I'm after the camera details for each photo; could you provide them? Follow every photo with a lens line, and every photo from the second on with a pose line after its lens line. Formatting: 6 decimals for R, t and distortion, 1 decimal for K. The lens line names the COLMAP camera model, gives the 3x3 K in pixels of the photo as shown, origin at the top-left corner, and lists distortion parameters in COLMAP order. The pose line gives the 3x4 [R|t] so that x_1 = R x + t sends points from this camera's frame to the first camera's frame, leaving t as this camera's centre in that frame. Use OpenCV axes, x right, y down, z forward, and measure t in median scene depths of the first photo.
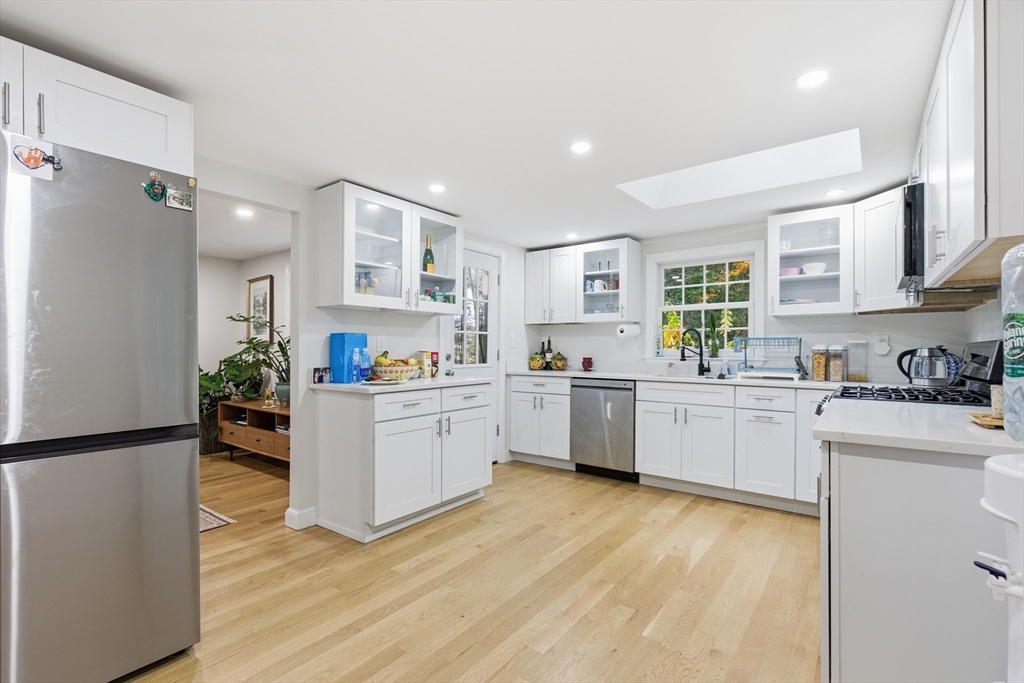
lens RADIAL K [[467.8, 0, 515.3], [0, 467.8, 343.8], [0, 0, 1]] dist [-0.004864, 0.000872]
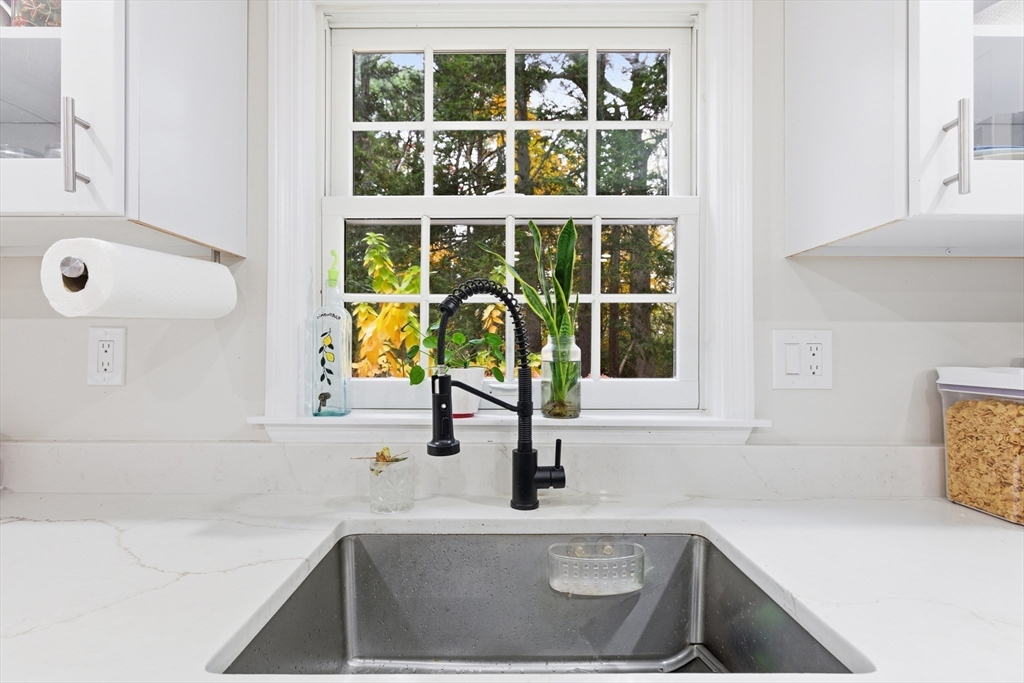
lens RADIAL K [[467.8, 0, 512.7], [0, 467.8, 343.5], [0, 0, 1]] dist [-0.004864, 0.000872]
pose [[0.784369, 0.005341, 0.620271, 0.246333], [-0.004885, 0.999985, -0.002434, -0.006660], [-0.620275, -0.001120, 0.784384, 0.797969]]
